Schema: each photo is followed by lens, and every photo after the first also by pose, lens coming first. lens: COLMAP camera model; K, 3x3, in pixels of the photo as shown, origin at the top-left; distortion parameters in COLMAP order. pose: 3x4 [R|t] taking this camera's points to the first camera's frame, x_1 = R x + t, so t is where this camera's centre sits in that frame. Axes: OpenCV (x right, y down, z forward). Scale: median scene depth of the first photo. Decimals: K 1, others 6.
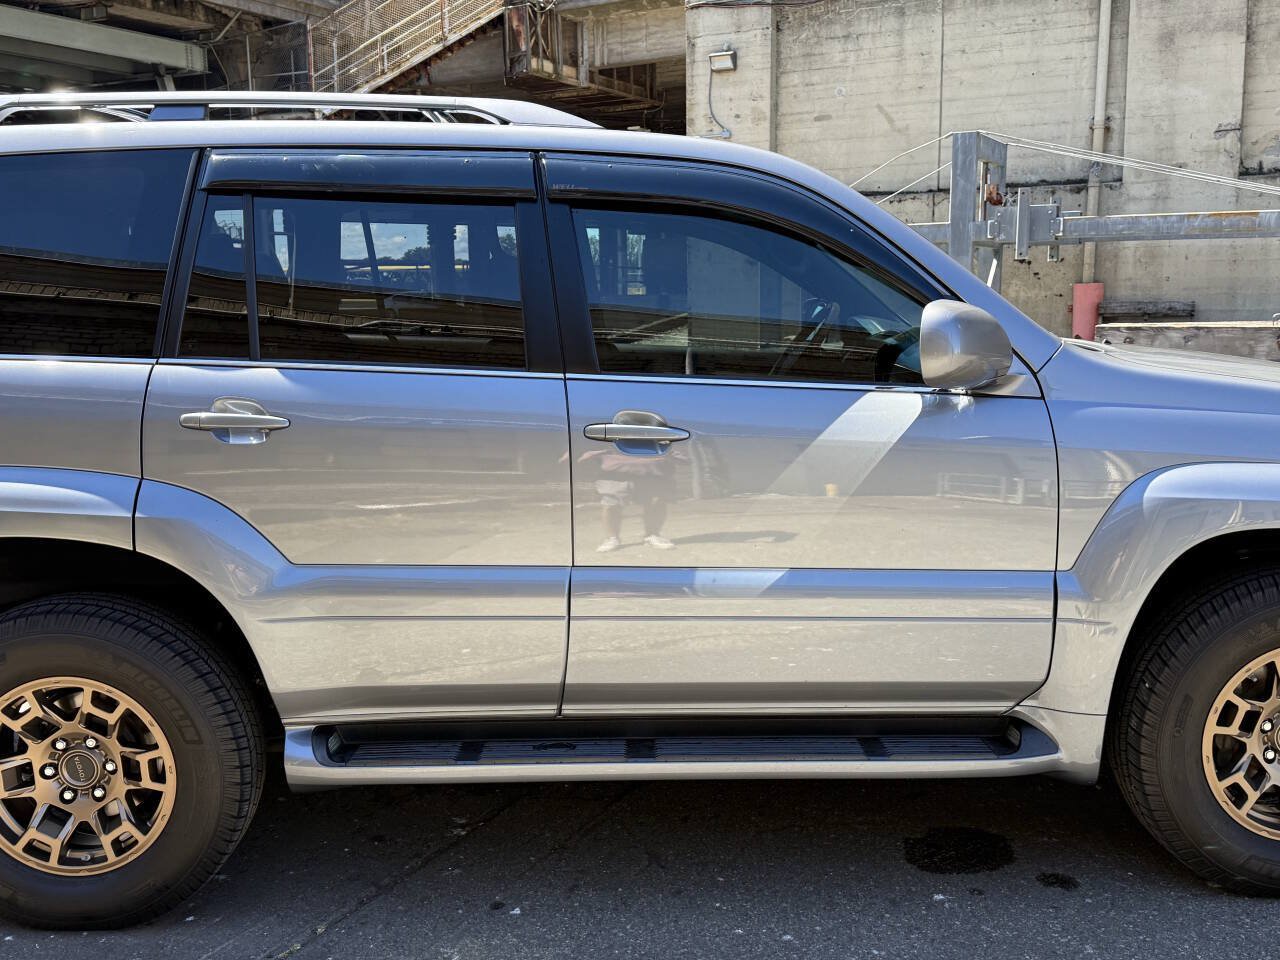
lens RADIAL K [[1275.4, 0, 646.2], [0, 1275.4, 483.1], [0, 0, 1]] dist [0.168528, -0.354238]
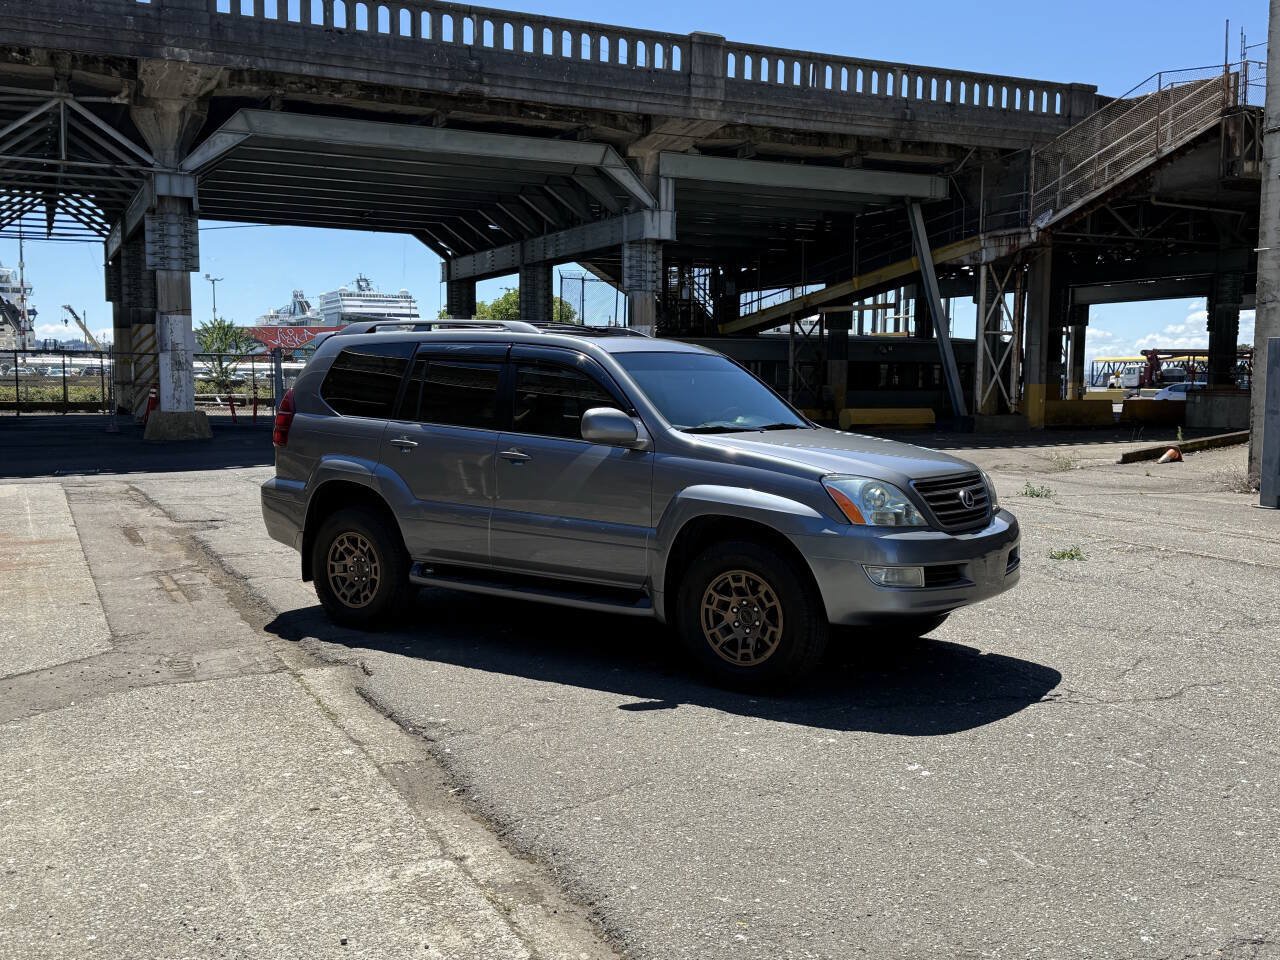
lens RADIAL K [[1264.8, 0, 639.1], [0, 1264.8, 478.5], [0, 0, 1]] dist [0.199036, -0.423497]
pose [[0.799807, 0.066815, -0.596528, 0.306047], [-0.108171, 0.993559, -0.033748, 0.011290], [0.590431, 0.091519, 0.801883, -0.154090]]
